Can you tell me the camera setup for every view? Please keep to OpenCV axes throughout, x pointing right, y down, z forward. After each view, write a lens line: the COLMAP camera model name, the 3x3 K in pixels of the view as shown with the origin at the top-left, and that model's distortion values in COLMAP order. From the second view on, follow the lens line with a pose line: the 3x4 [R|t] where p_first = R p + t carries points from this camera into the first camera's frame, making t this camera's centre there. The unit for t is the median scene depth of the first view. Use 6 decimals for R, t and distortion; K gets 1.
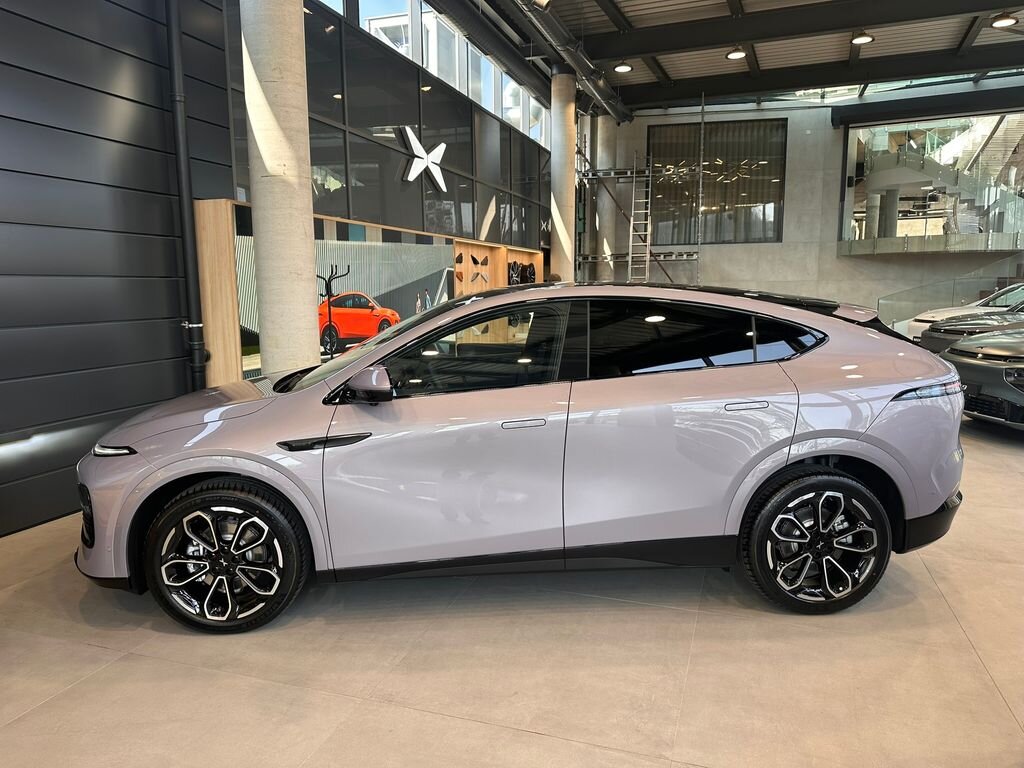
lens RADIAL K [[711.2, 0, 512.6], [0, 711.2, 384.6], [0, 0, 1]] dist [0.038957, -0.046886]
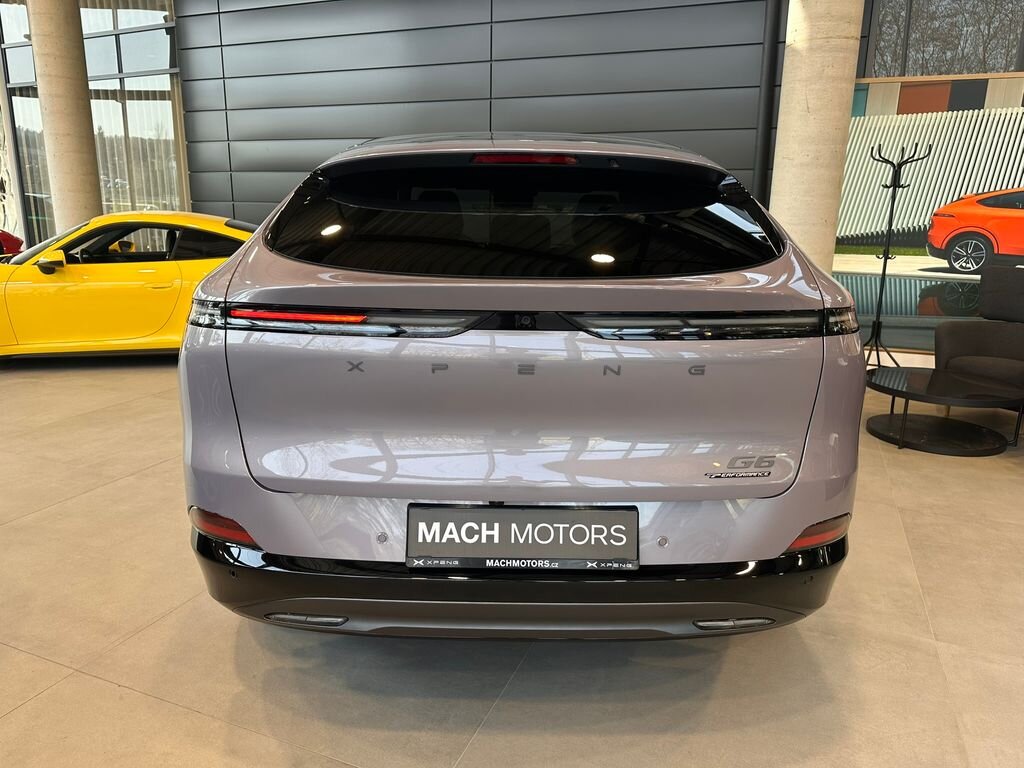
lens RADIAL K [[721.9, 0, 506.0], [0, 721.9, 371.9], [0, 0, 1]] dist [0.048474, -0.053223]
pose [[-0.057692, 0.224744, -0.972708, 1.054750], [-0.151607, 0.961059, 0.231044, -0.095045], [0.986756, 0.160798, -0.021373, 1.182764]]
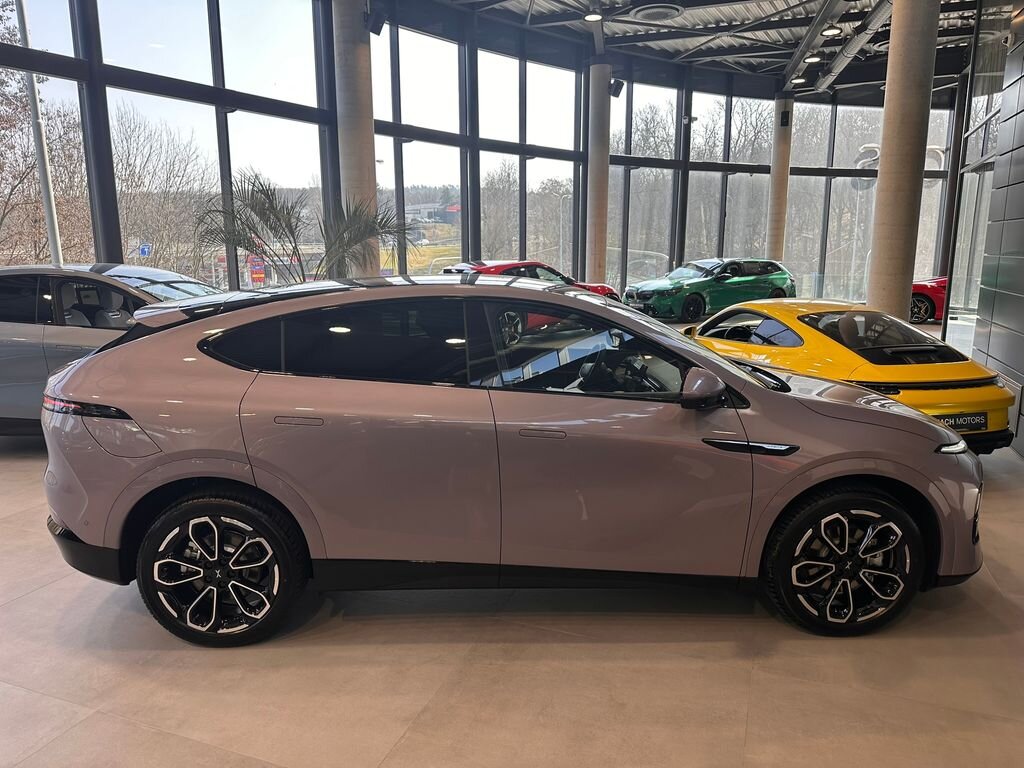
lens RADIAL K [[711.2, 0, 512.6], [0, 711.2, 384.6], [0, 0, 1]] dist [0.038957, -0.046886]
pose [[-0.999721, 0.002139, 0.023521, 0.007906], [0.009624, 0.946350, 0.323001, -0.343549], [-0.021568, 0.323137, -0.946106, 2.172263]]
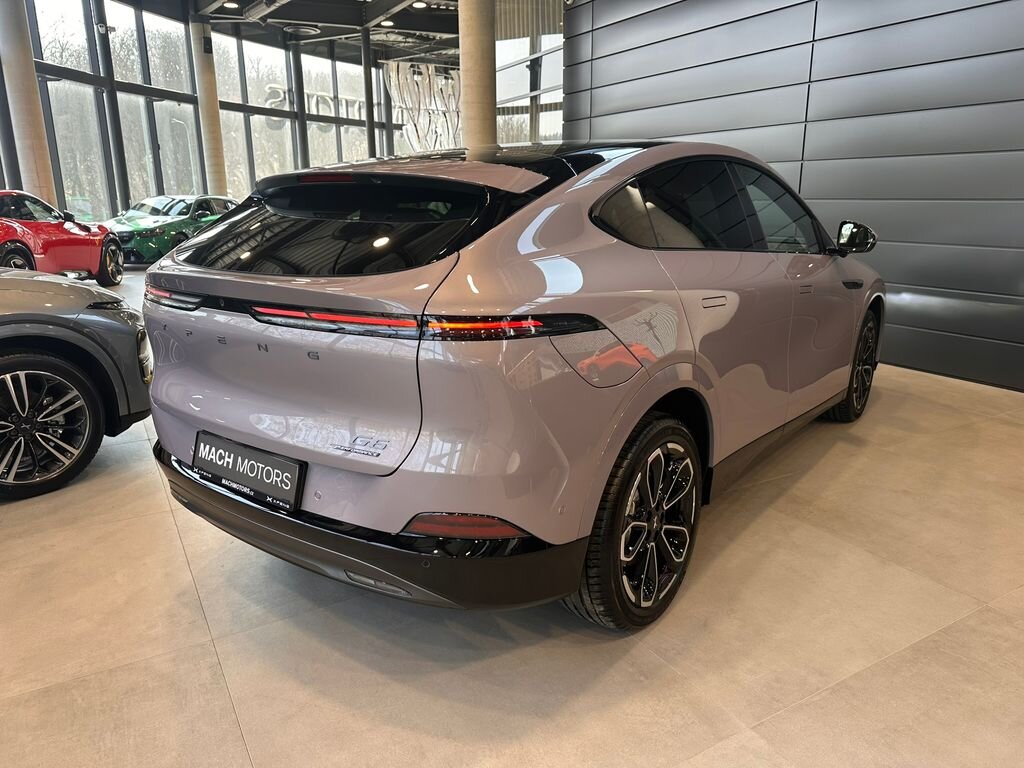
lens RADIAL K [[721.9, 0, 506.0], [0, 721.9, 371.9], [0, 0, 1]] dist [0.048474, -0.053223]
pose [[-0.653210, 0.190507, -0.732819, 0.925932], [-0.092714, 0.940424, 0.327119, -0.184058], [0.751479, 0.281620, -0.596632, 1.689677]]
